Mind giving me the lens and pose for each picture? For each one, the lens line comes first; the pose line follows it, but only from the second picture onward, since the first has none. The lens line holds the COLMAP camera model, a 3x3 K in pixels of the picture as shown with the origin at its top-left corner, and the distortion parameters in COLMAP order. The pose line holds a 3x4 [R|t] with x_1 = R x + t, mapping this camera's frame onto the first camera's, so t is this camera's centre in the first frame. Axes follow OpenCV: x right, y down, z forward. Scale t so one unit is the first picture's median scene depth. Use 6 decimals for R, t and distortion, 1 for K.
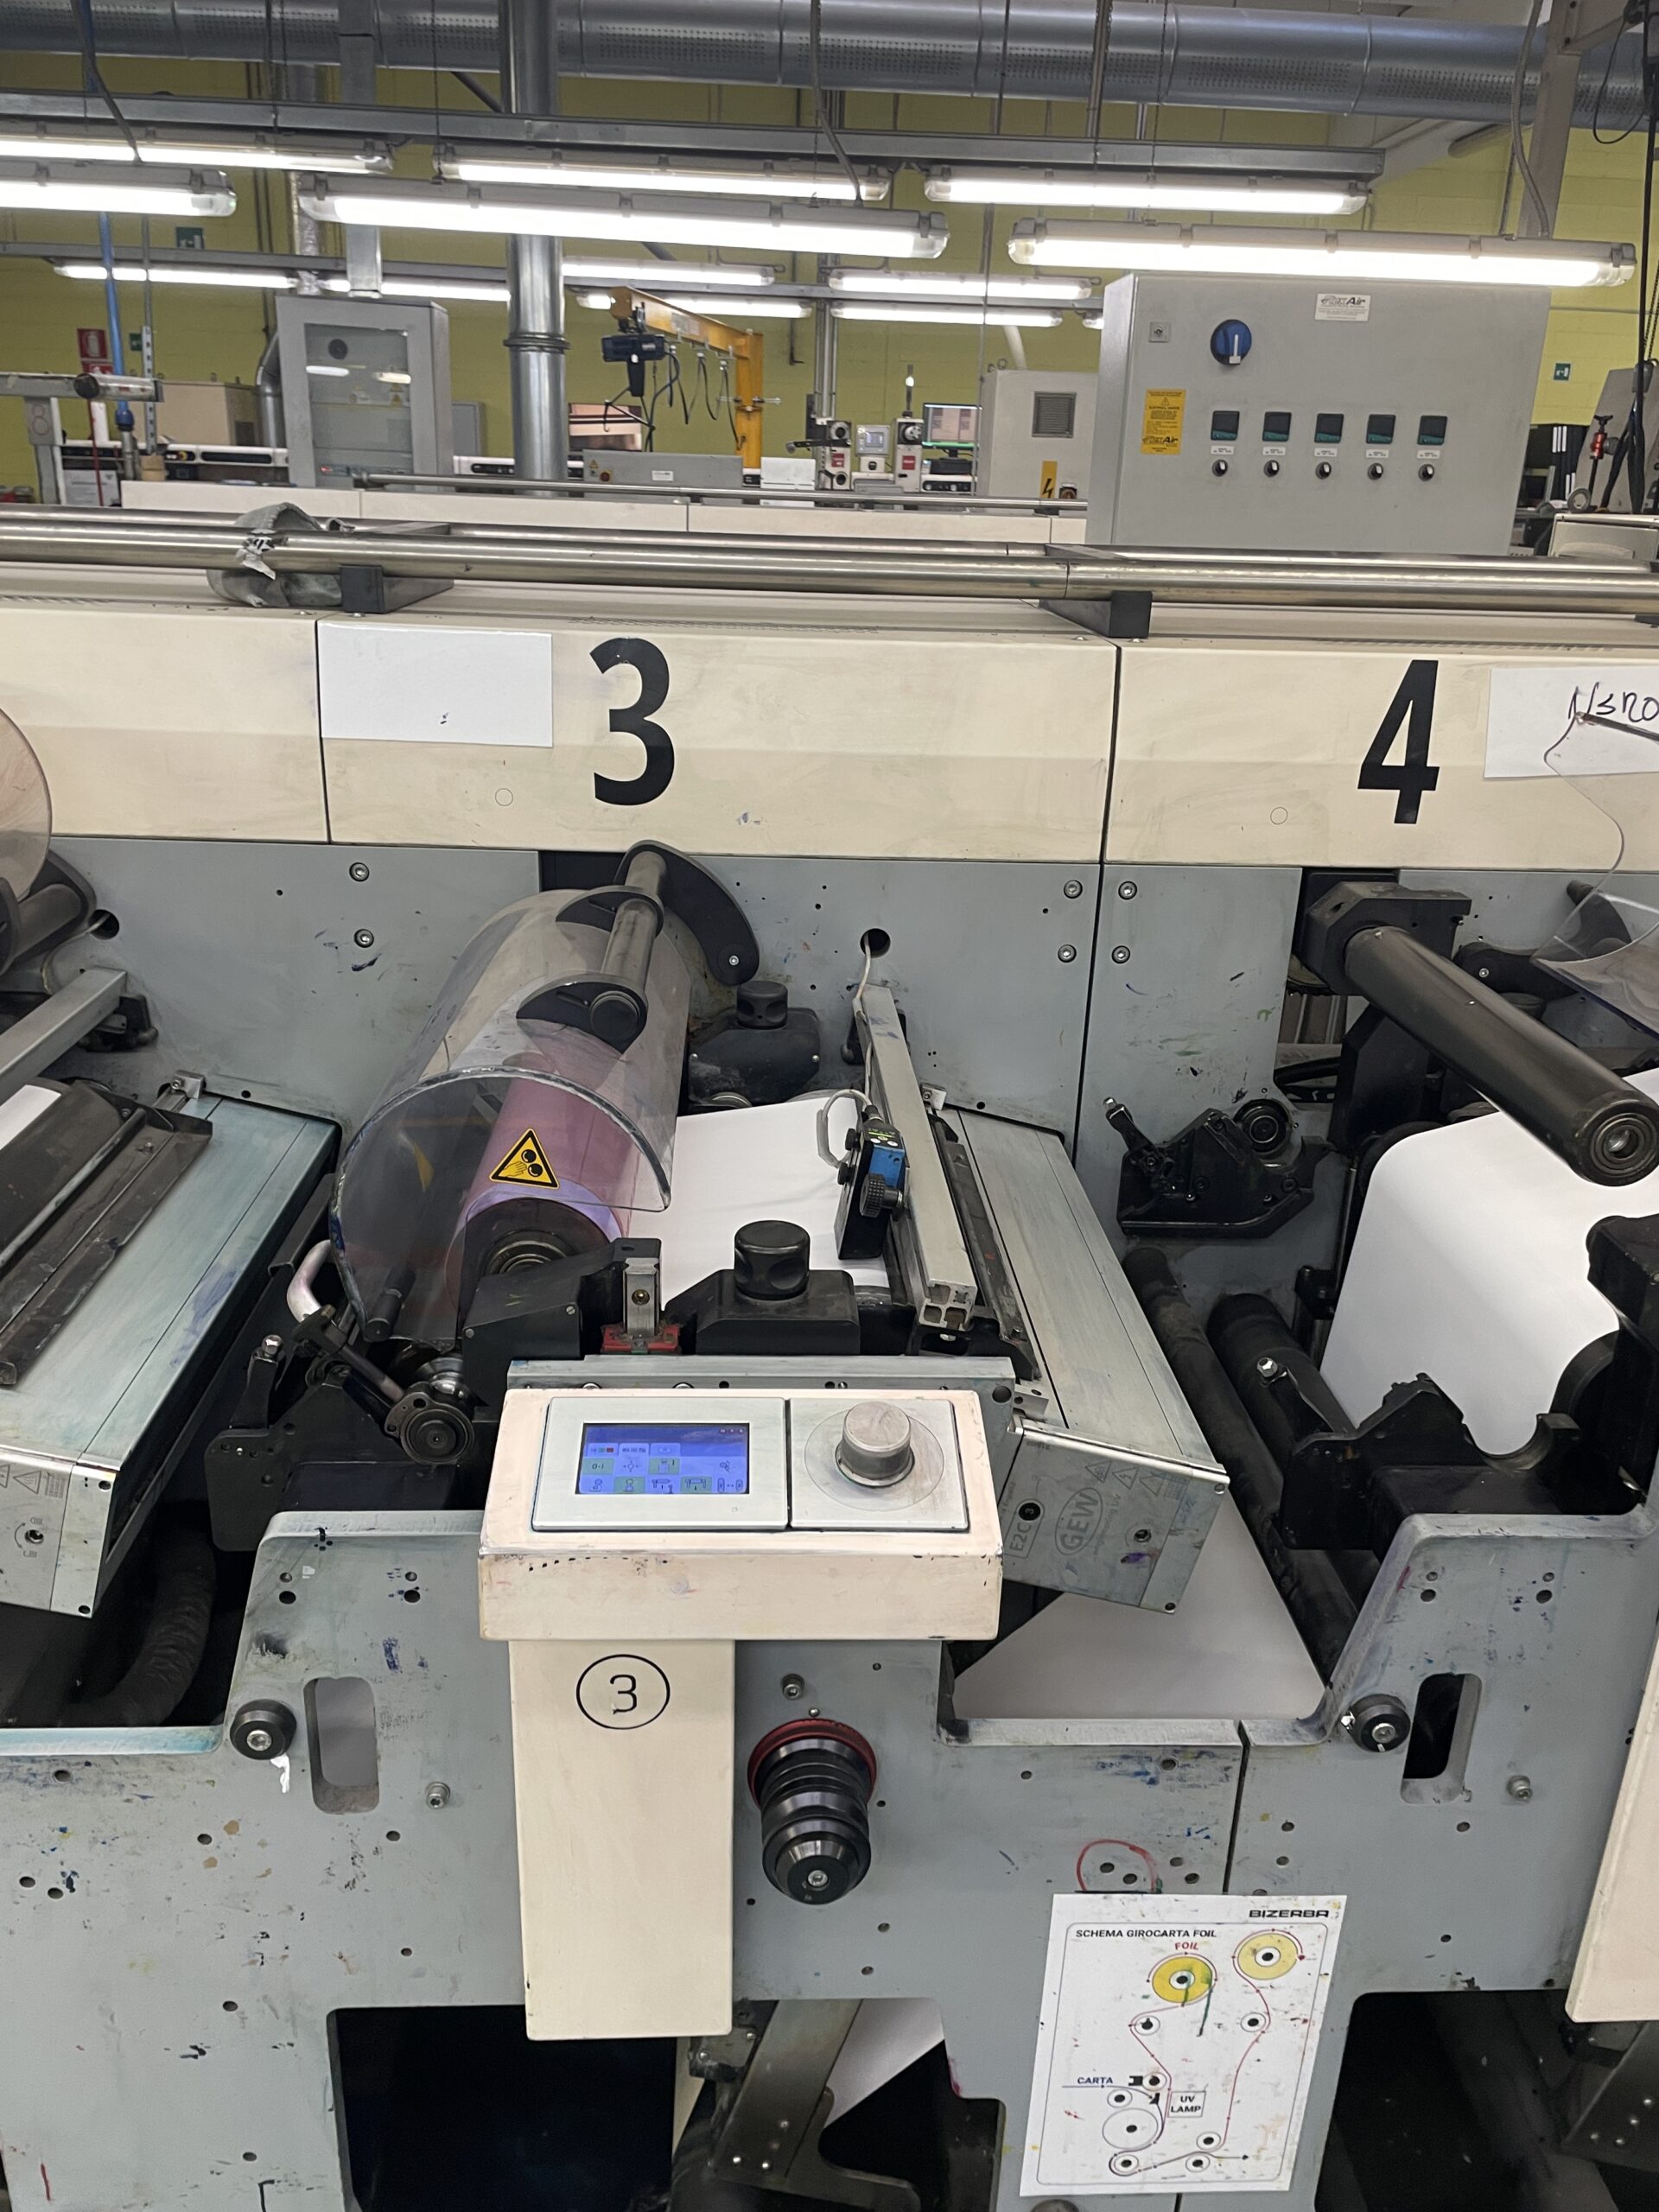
lens RADIAL K [[1689.2, 0, 829.5], [0, 1689.2, 1106.0], [0, 0, 1]] dist [0.091423, -0.116941]
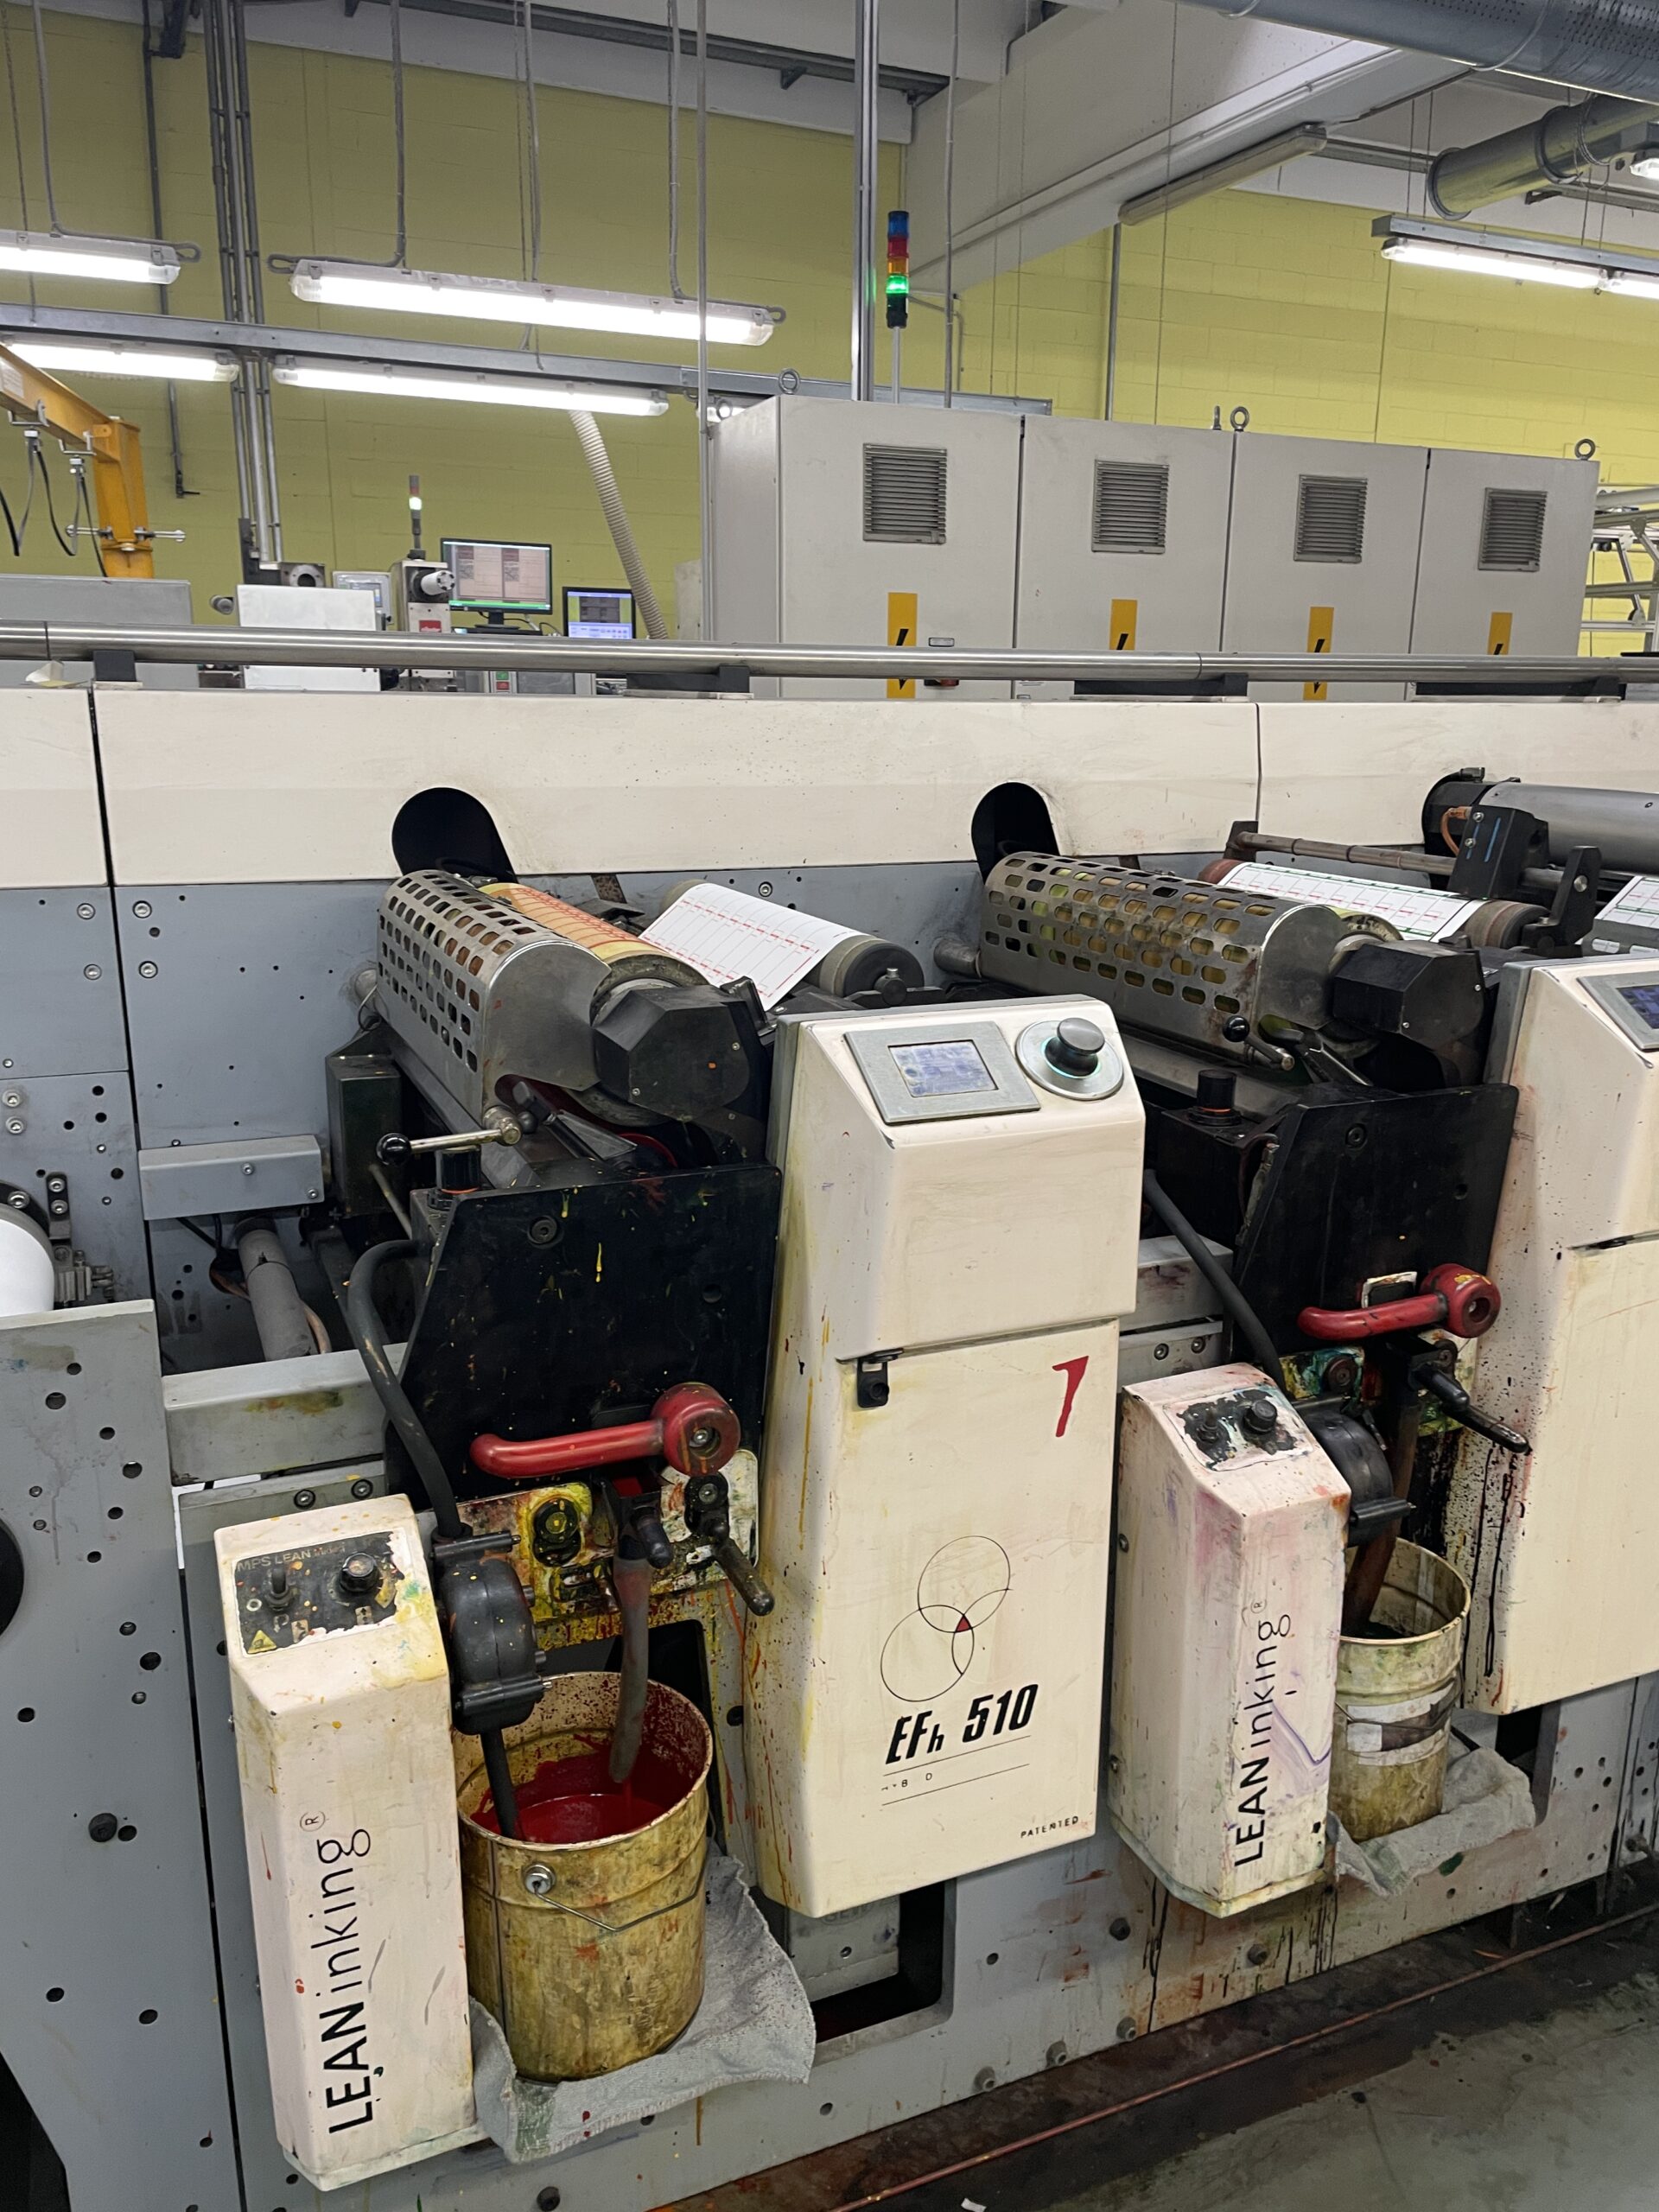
lens RADIAL K [[1687.3, 0, 852.9], [0, 1687.3, 1099.9], [0, 0, 1]] dist [0.076763, -0.096476]
pose [[0.933285, -0.109222, 0.342124, -0.038234], [0.145353, 0.985998, -0.081734, -0.144590], [-0.328407, 0.126010, 0.936093, 0.413801]]
